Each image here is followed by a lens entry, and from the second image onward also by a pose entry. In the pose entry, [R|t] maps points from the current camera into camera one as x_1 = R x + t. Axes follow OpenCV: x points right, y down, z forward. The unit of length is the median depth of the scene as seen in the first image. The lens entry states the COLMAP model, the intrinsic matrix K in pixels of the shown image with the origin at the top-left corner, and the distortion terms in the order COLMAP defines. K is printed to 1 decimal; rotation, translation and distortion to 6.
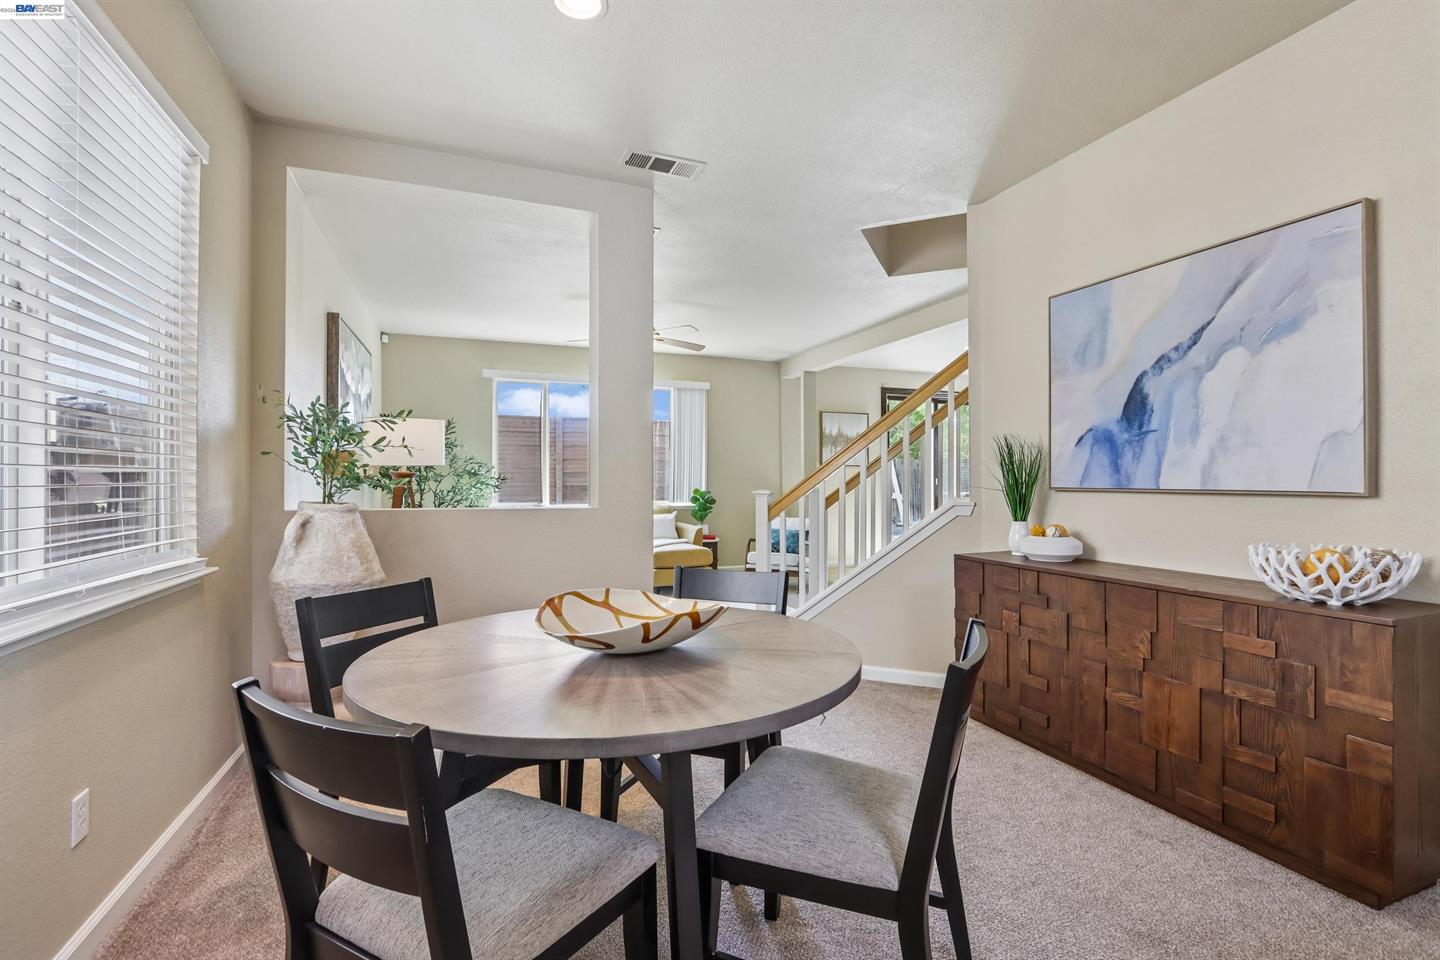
lens RADIAL K [[662.6, 0, 730.1], [0, 662.6, 477.7], [0, 0, 1]] dist [-0.012025, 0.001568]
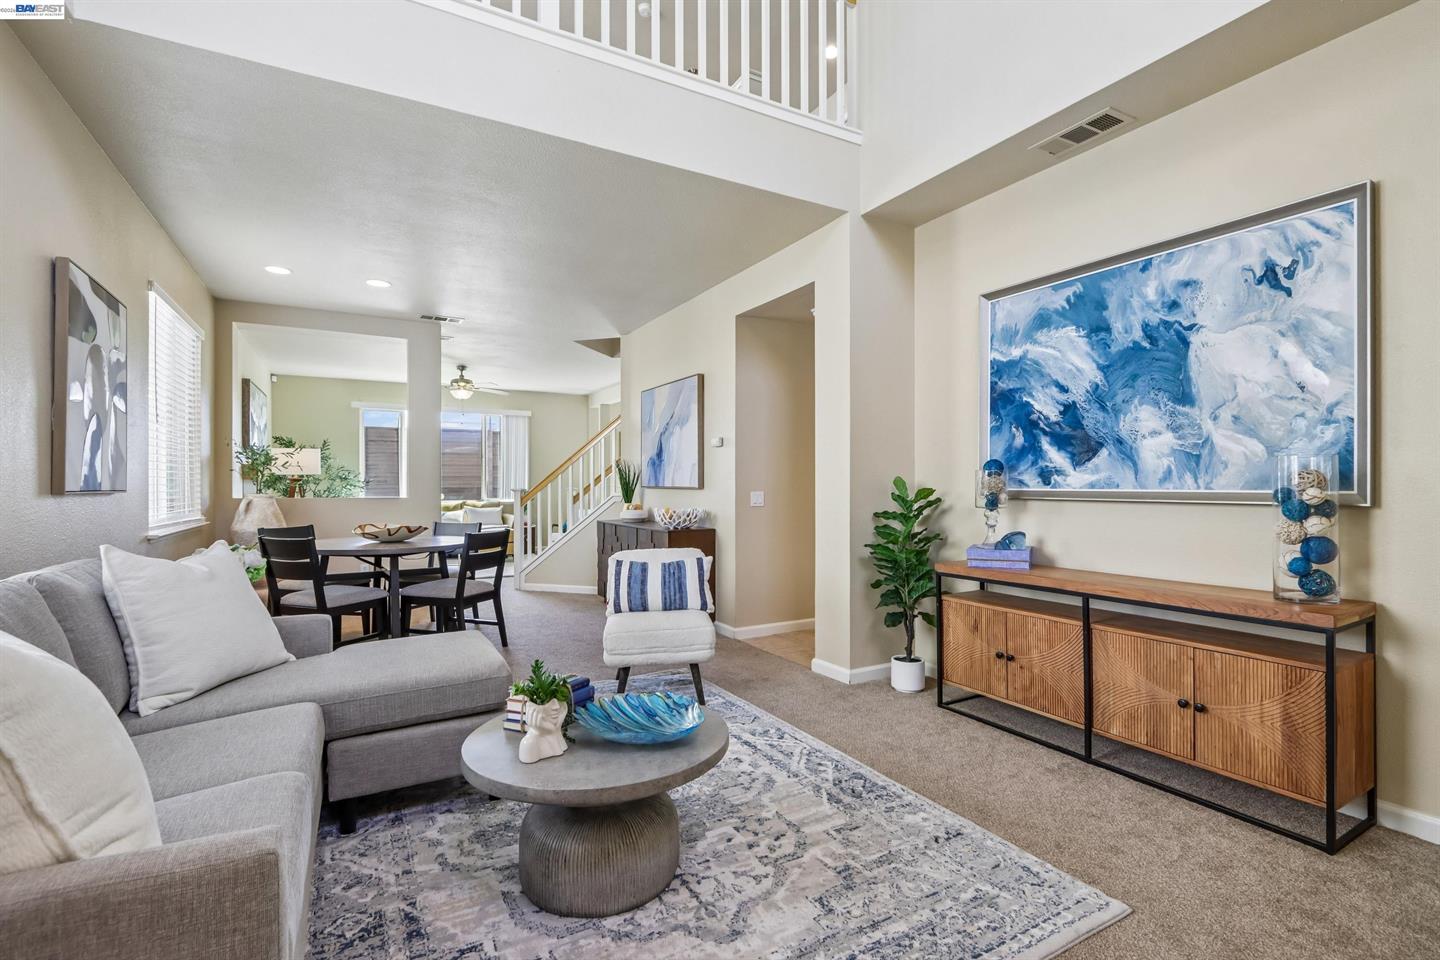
lens RADIAL K [[662.6, 0, 730.6], [0, 662.6, 485.5], [0, 0, 1]] dist [-0.012025, 0.001568]
pose [[0.989407, 0.000063, 0.145171, 0.196103], [-0.001118, 0.999974, 0.007181, -0.001428], [-0.145167, -0.007268, 0.989381, -0.447078]]
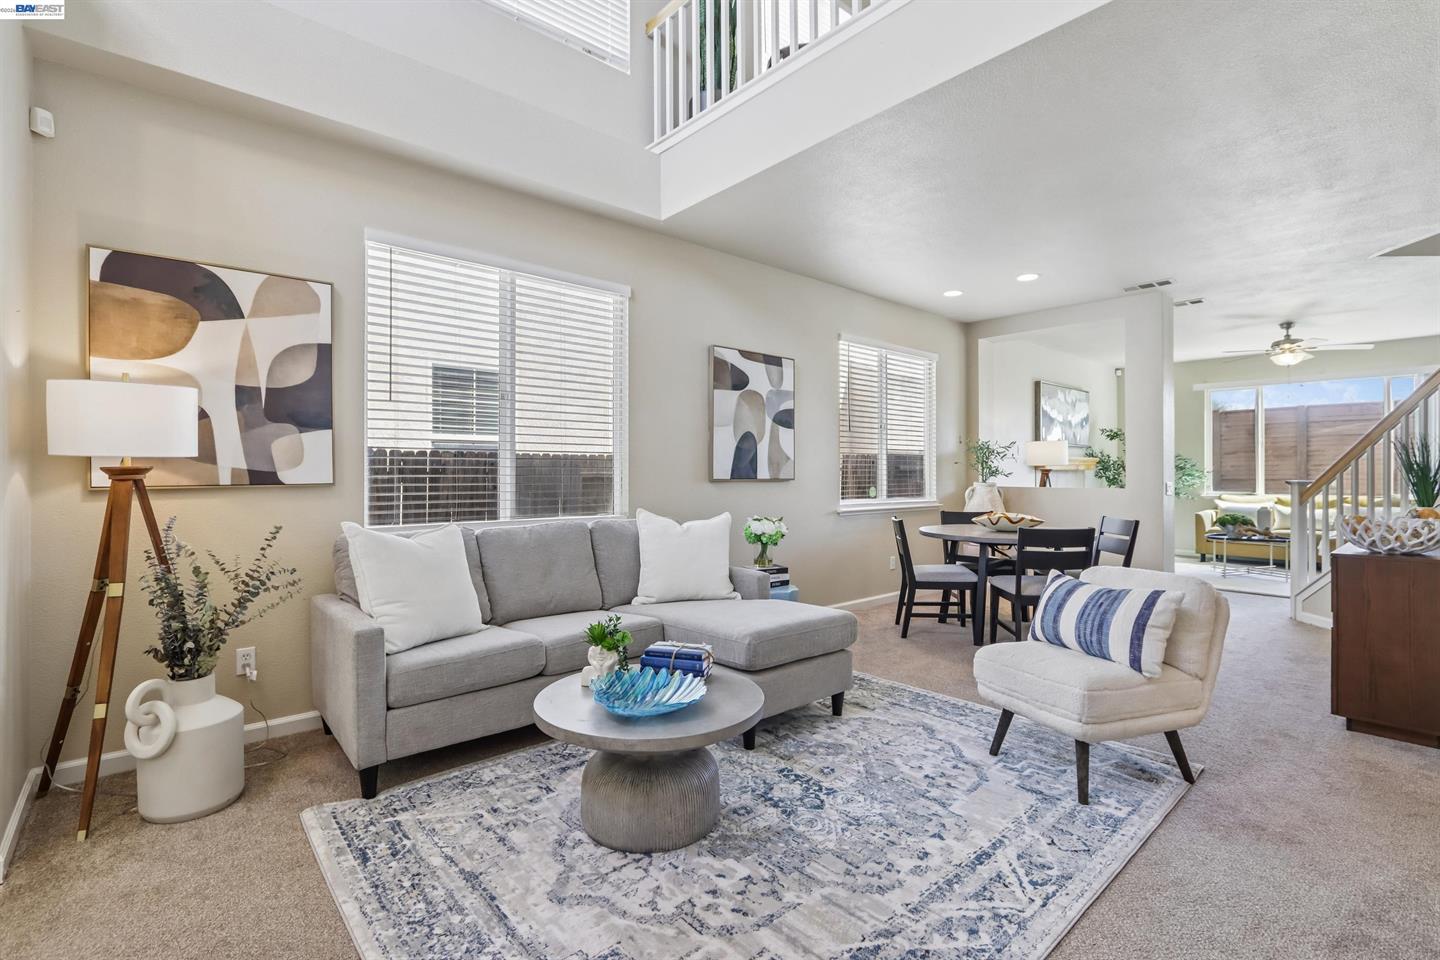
lens RADIAL K [[662.6, 0, 736.9], [0, 662.6, 472.5], [0, 0, 1]] dist [-0.012025, 0.001568]
pose [[0.355186, -0.000621, -0.934795, 0.475240], [0.004892, 0.999987, 0.001194, -0.001980], [0.934783, -0.004997, 0.355185, -0.250815]]
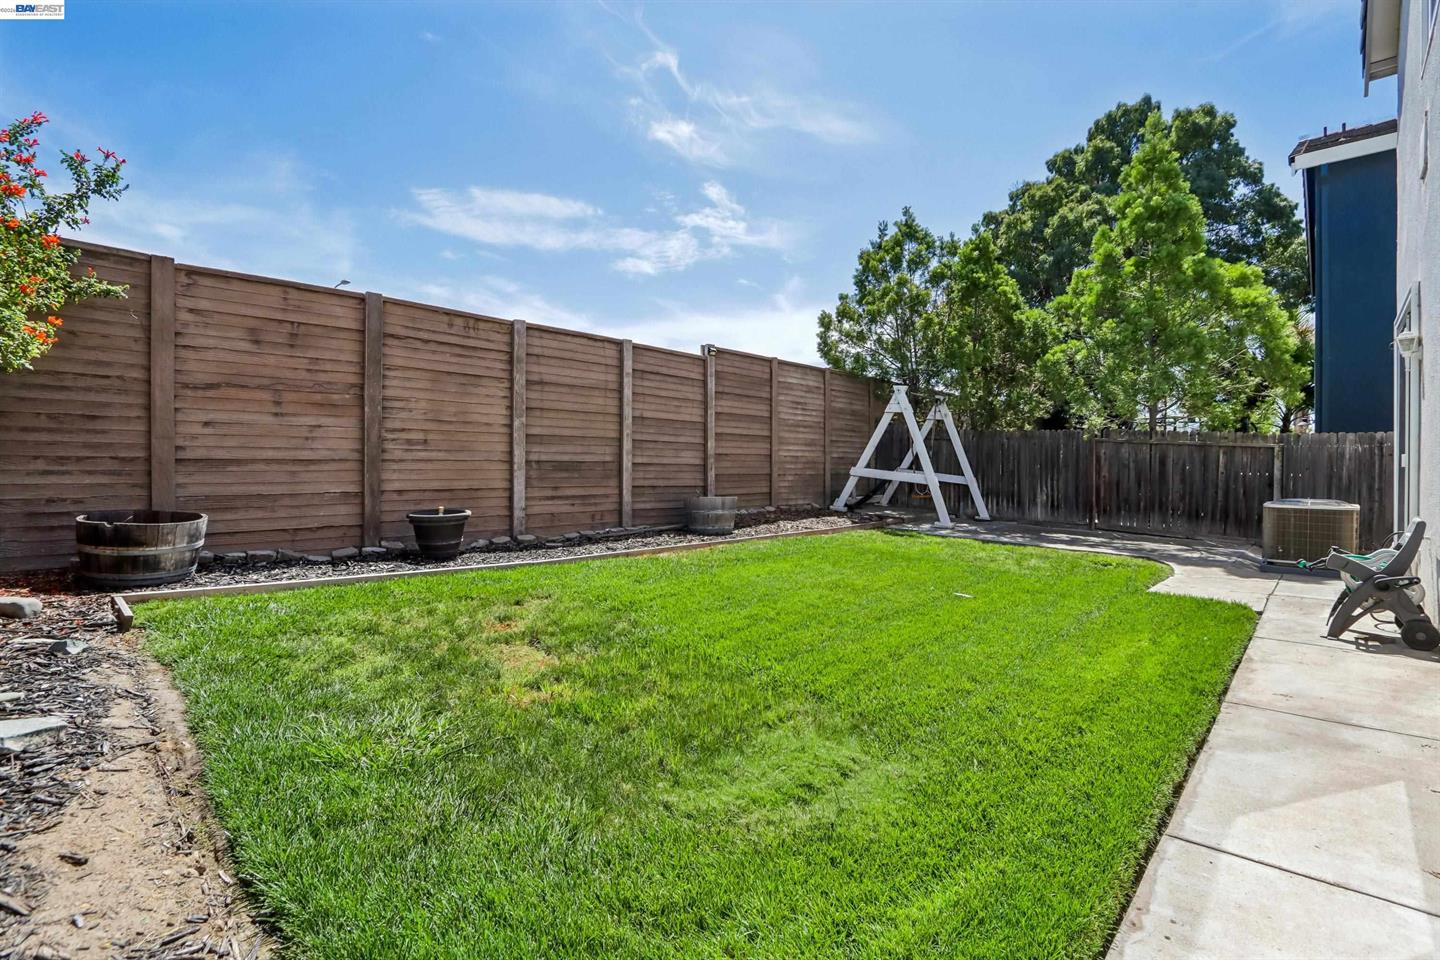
lens RADIAL K [[662.6, 0, 719.4], [0, 662.6, 475.9], [0, 0, 1]] dist [-0.012025, 0.001568]
pose [[0.898844, 0.000453, 0.438268, -0.660868], [-0.006195, 0.999913, 0.011672, 0.033851], [-0.438224, -0.013207, 0.898769, 0.960105]]
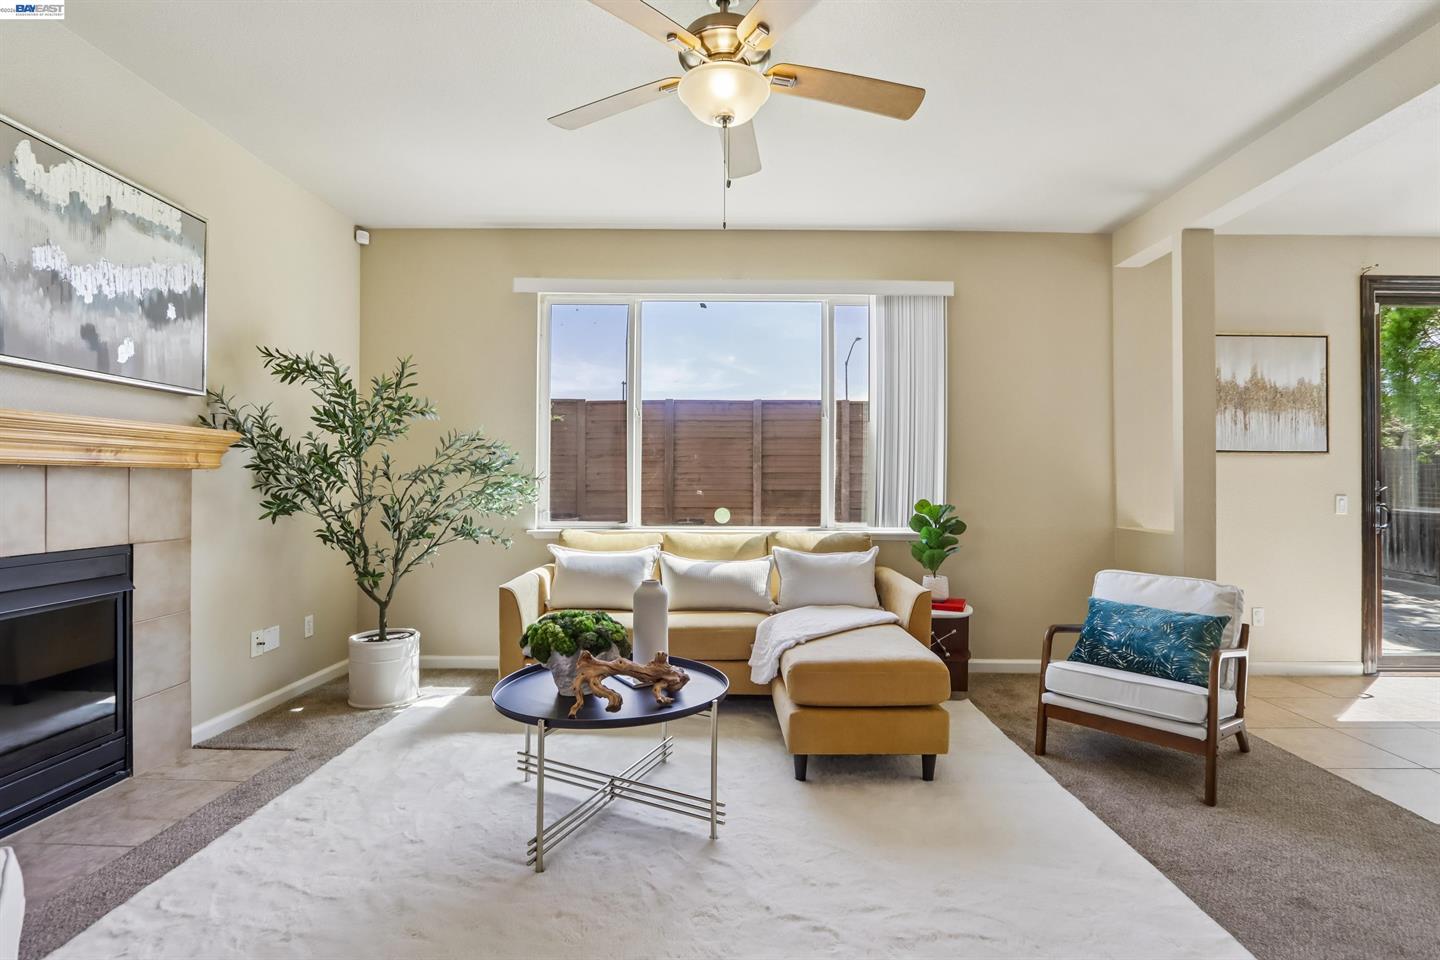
lens RADIAL K [[662.6, 0, 728.4], [0, 662.6, 480.1], [0, 0, 1]] dist [-0.012025, 0.001568]
pose [[0.929075, 0.003337, -0.369877, -0.004777], [-0.004041, 0.999991, -0.001129, 0.003973], [0.369870, 0.002544, 0.929080, 0.540502]]
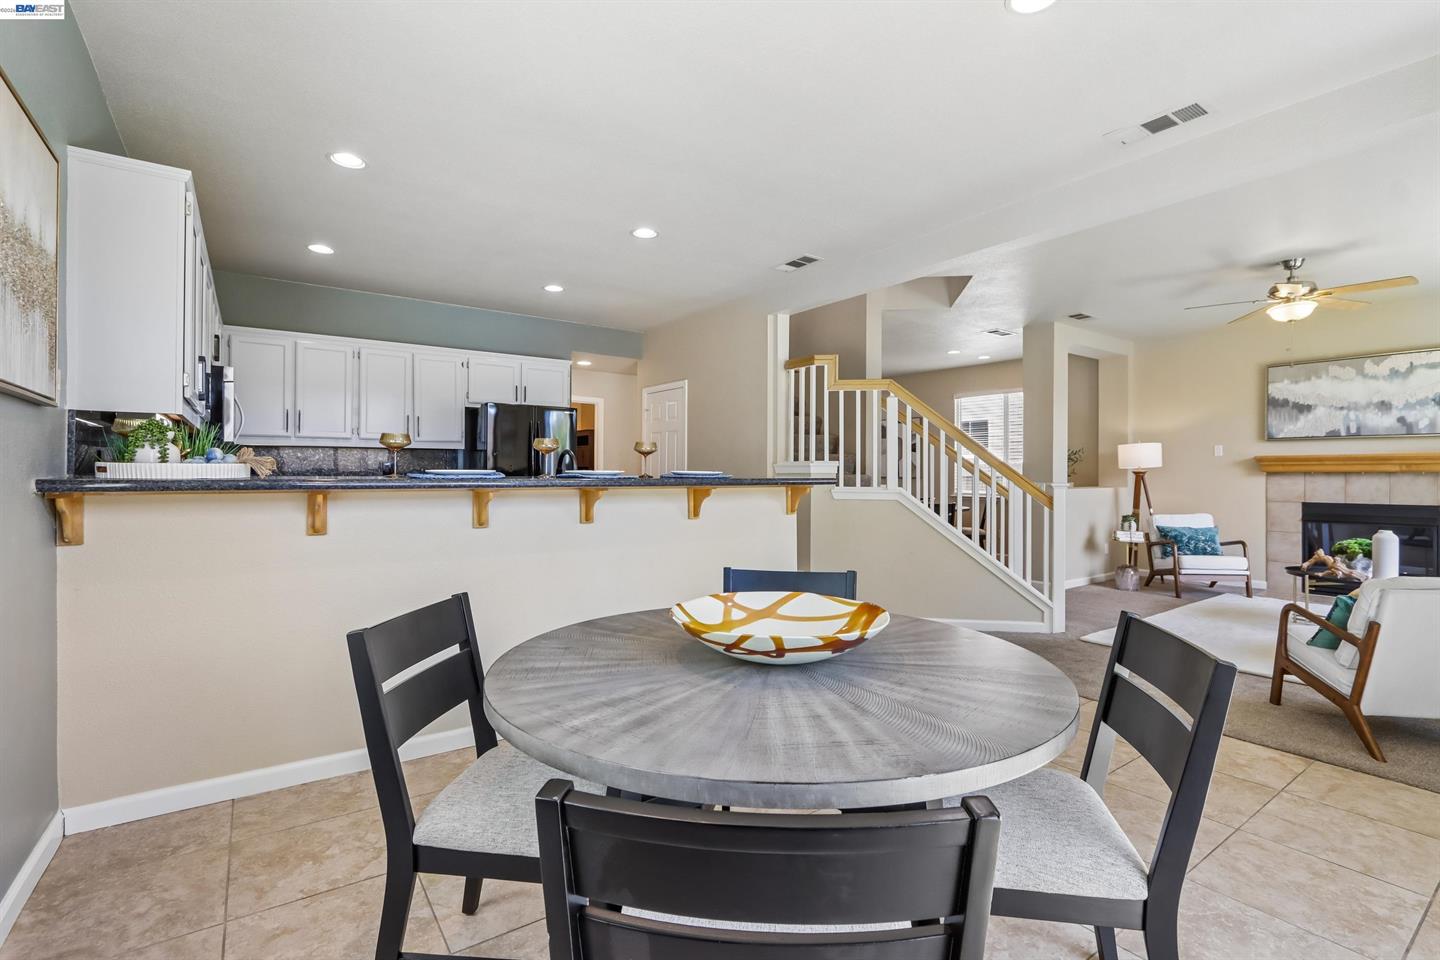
lens RADIAL K [[662.6, 0, 720.2], [0, 662.6, 474.5], [0, 0, 1]] dist [-0.012025, 0.001568]
pose [[-0.969990, 0.002065, -0.243137, 0.565159], [0.002486, 0.999996, -0.001425, 0.000377], [0.243133, -0.001986, -0.969991, 1.254894]]
